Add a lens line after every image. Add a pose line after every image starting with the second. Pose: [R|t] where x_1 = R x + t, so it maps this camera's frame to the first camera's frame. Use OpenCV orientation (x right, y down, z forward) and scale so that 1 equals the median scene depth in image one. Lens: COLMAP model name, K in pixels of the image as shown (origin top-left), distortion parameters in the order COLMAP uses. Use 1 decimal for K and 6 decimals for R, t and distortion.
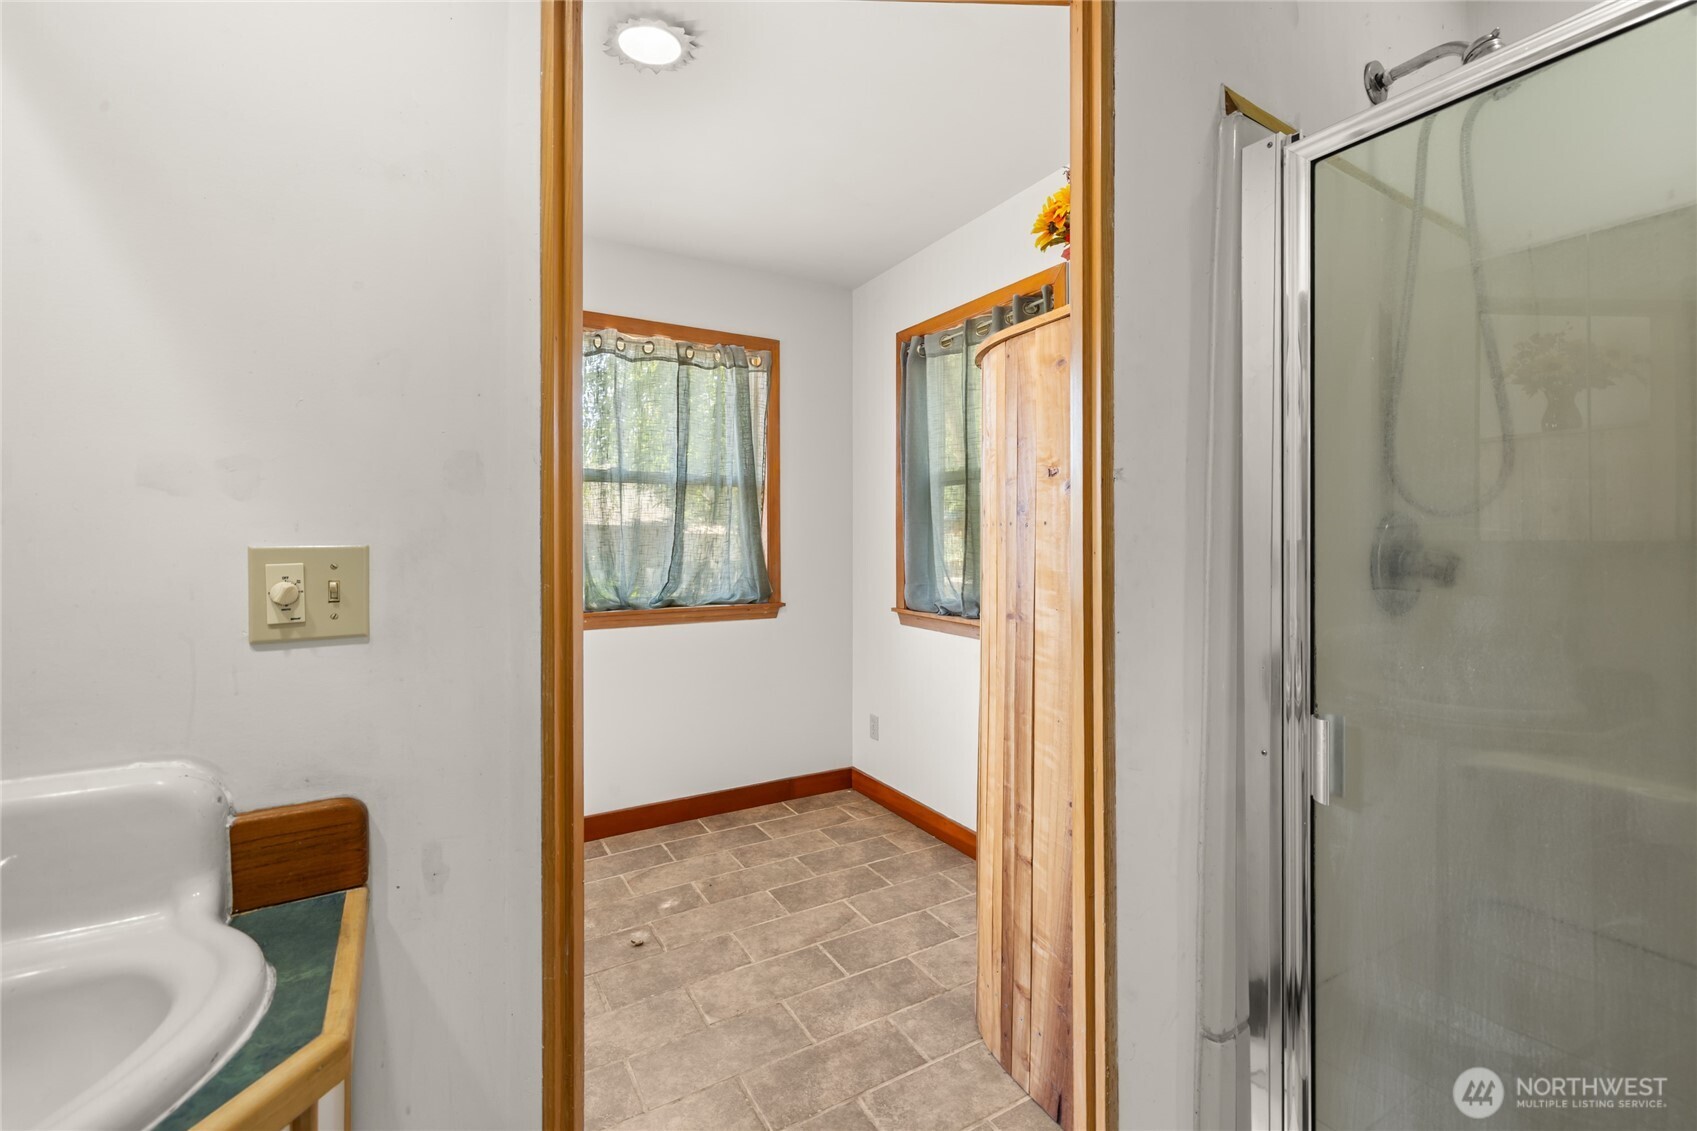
lens RADIAL K [[732.8, 0, 844.8], [0, 732.8, 540.8], [0, 0, 1]] dist [0.024784, 0.000166]
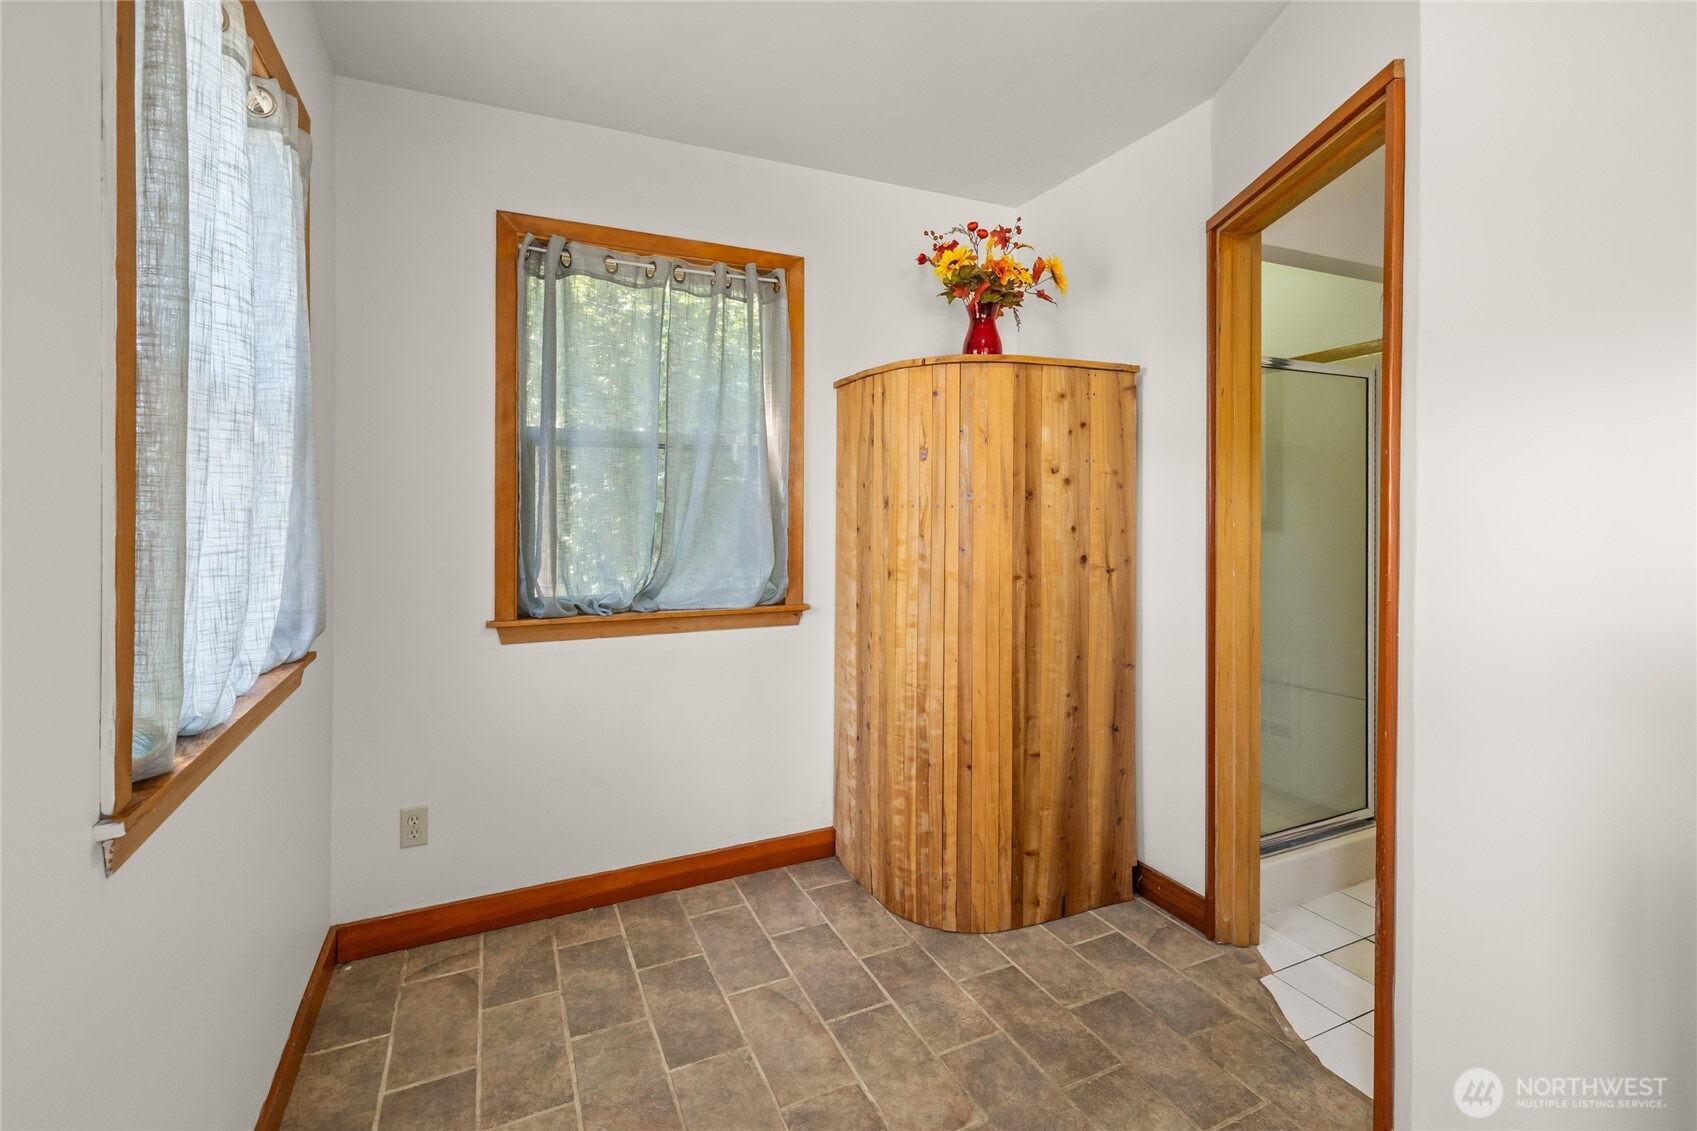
lens RADIAL K [[763.6, 0, 849.2], [0, 763.6, 497.5], [0, 0, 1]] dist [0.012728, 0.000372]
pose [[0.075869, 0.011175, 0.997055, -0.782303], [-0.000454, 0.999937, -0.011173, -0.015057], [-0.997118, 0.000395, 0.075869, 0.811950]]
